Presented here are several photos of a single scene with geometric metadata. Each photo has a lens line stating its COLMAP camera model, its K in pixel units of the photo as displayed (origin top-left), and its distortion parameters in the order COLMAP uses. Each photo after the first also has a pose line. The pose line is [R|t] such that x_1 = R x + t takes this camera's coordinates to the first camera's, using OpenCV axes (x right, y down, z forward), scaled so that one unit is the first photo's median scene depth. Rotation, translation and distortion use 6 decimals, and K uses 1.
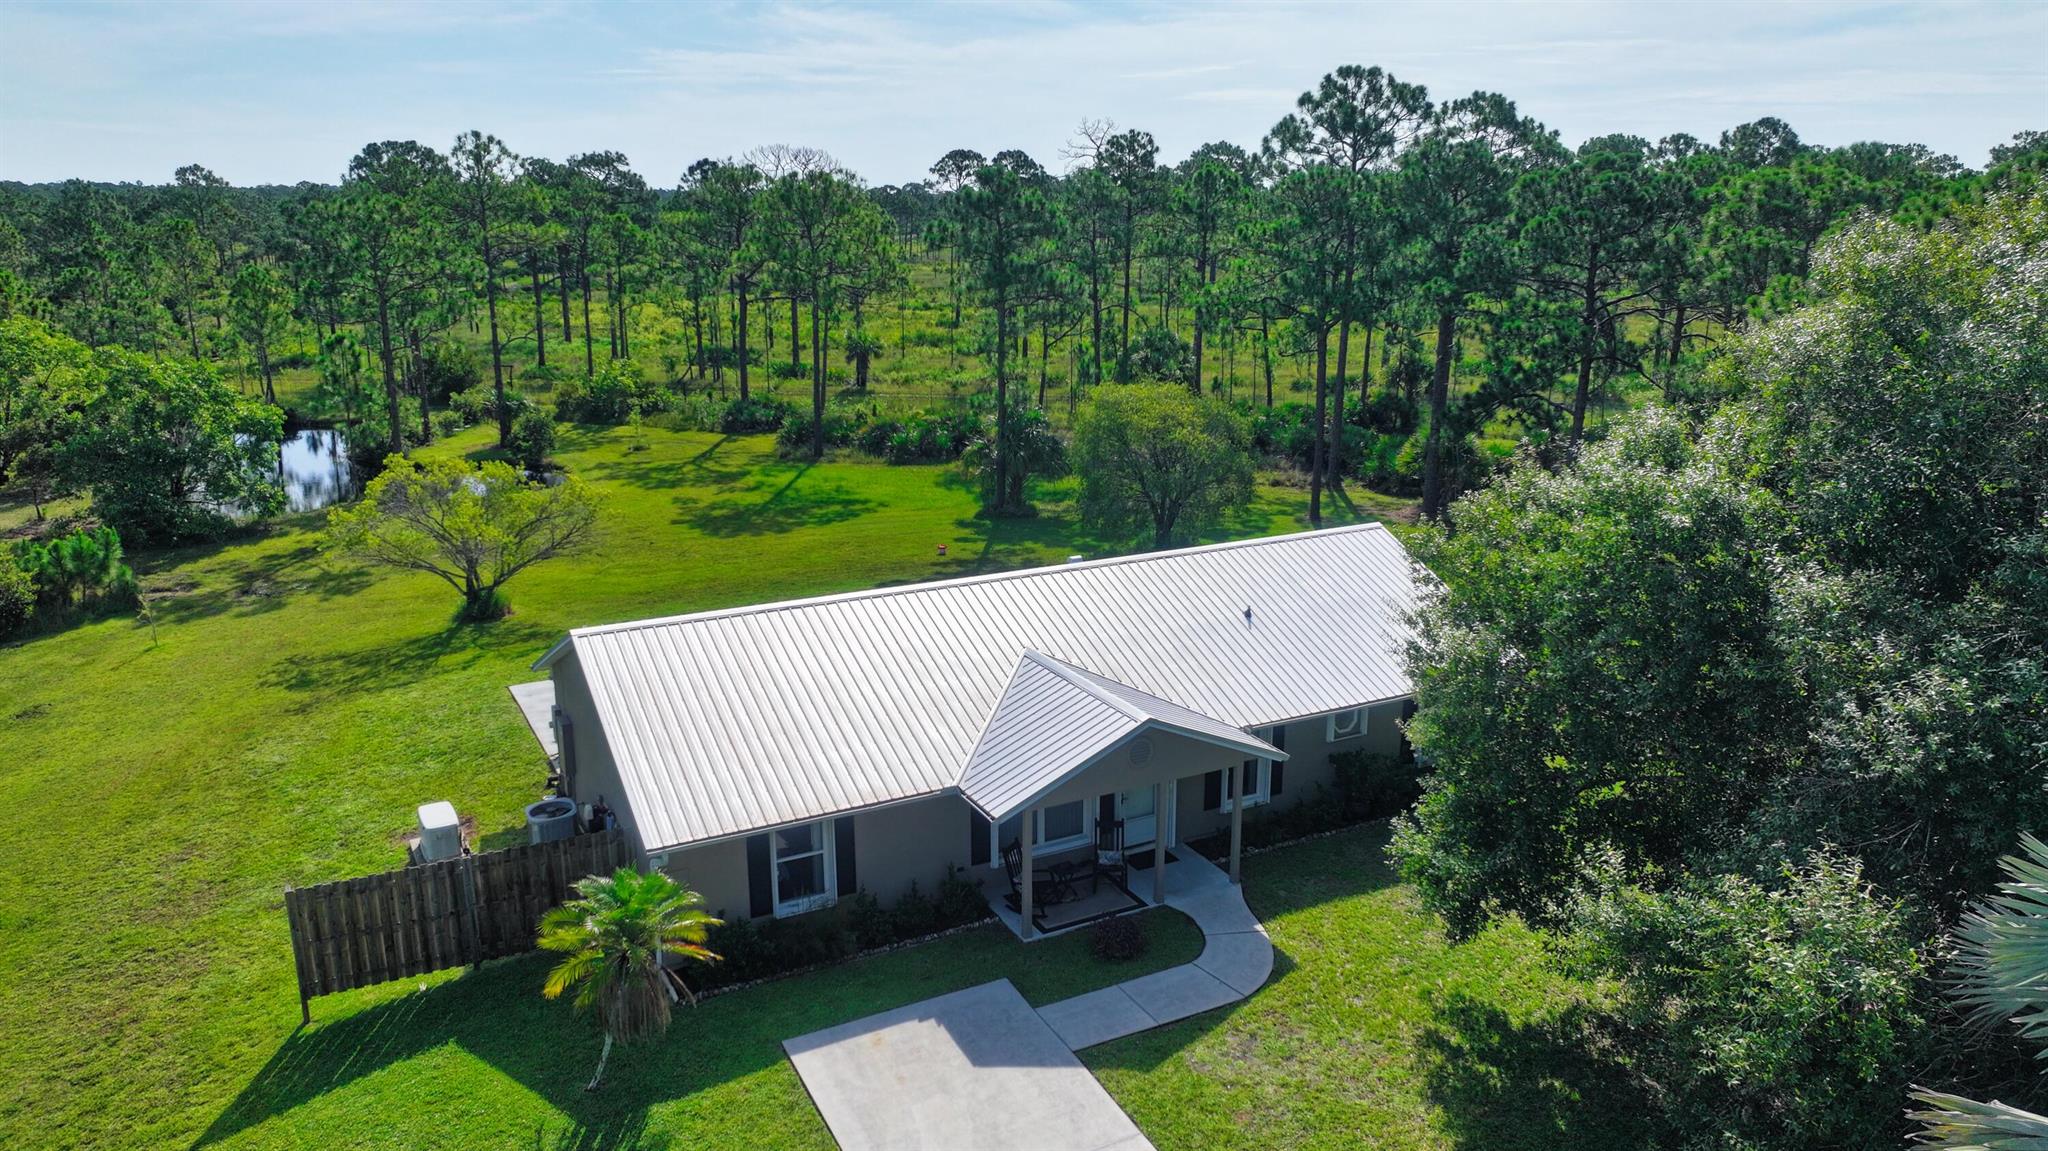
lens RADIAL K [[1392.1, 0, 1023.4], [0, 1392.1, 578.4], [0, 0, 1]] dist [0.008369, 0.007992]
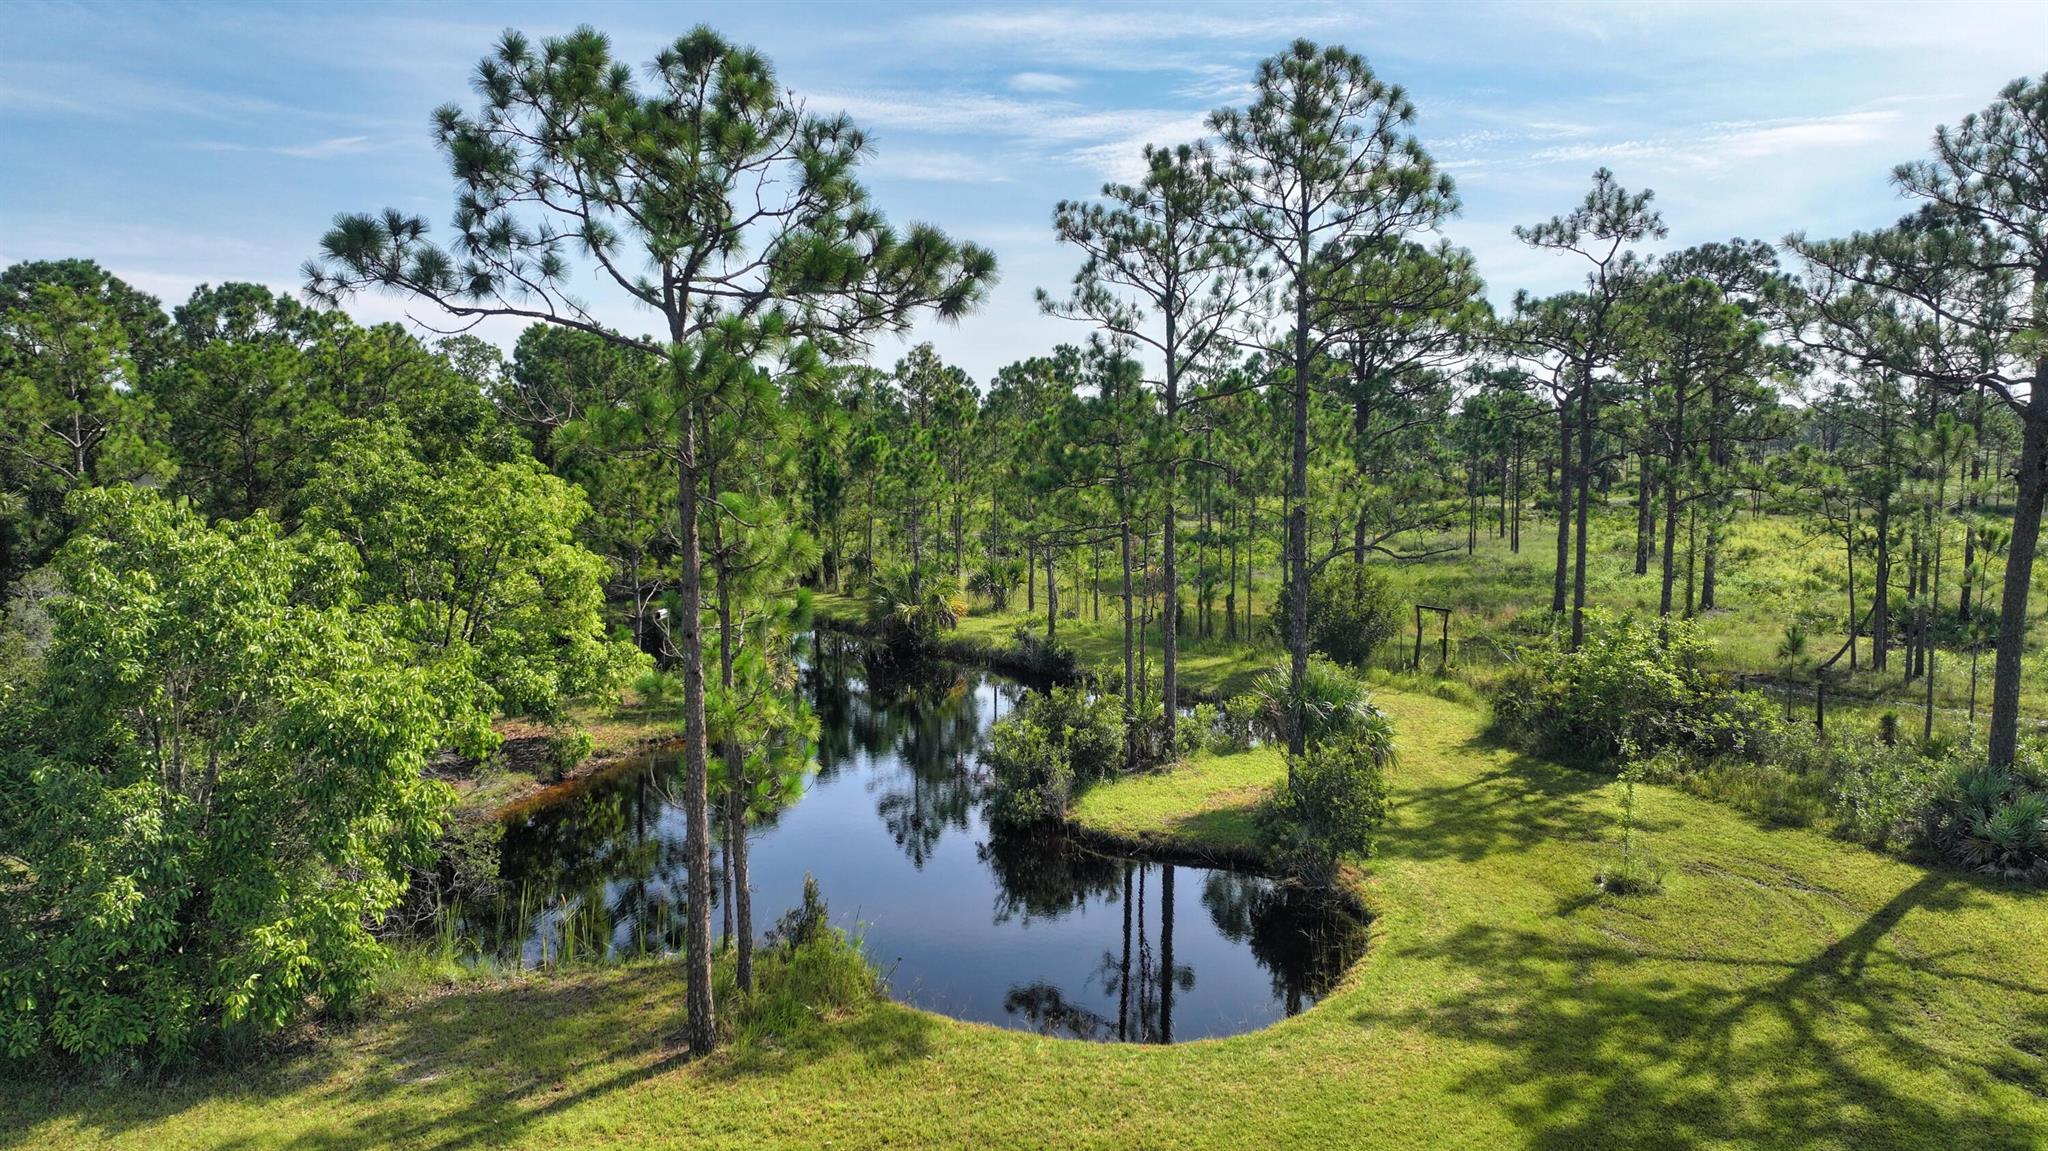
lens RADIAL K [[1392.1, 0, 1023.2], [0, 1392.1, 577.3], [0, 0, 1]] dist [0.008369, 0.007992]
pose [[0.705505, 0.070992, -0.705140, -0.181750], [-0.183170, 0.979429, -0.084658, -0.141409], [0.684625, 0.188887, 0.703996, 0.814581]]
